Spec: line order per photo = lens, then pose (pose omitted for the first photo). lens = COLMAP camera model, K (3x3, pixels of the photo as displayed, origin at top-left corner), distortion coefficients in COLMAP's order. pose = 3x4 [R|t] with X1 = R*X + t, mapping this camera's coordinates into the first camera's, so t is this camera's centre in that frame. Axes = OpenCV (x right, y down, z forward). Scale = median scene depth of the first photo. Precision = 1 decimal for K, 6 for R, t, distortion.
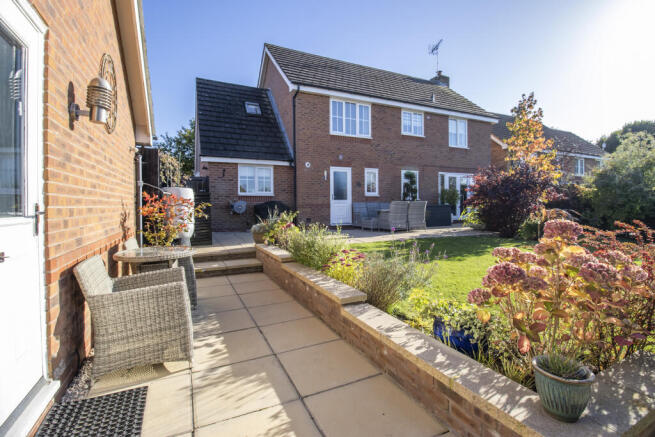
lens RADIAL K [[299.7, 0, 328.1], [0, 299.7, 212.4], [0, 0, 1]] dist [-0.020499, -0.000181]
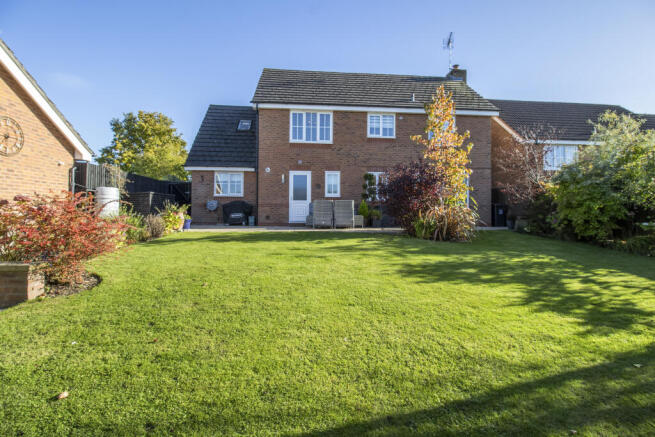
lens RADIAL K [[299.7, 0, 320.8], [0, 299.7, 217.1], [0, 0, 1]] dist [-0.020499, -0.000181]
pose [[0.937910, 0.018994, -0.346358, 0.496861], [-0.022243, 0.999738, -0.005407, 0.024962], [0.346164, 0.012775, 0.938087, -0.021618]]
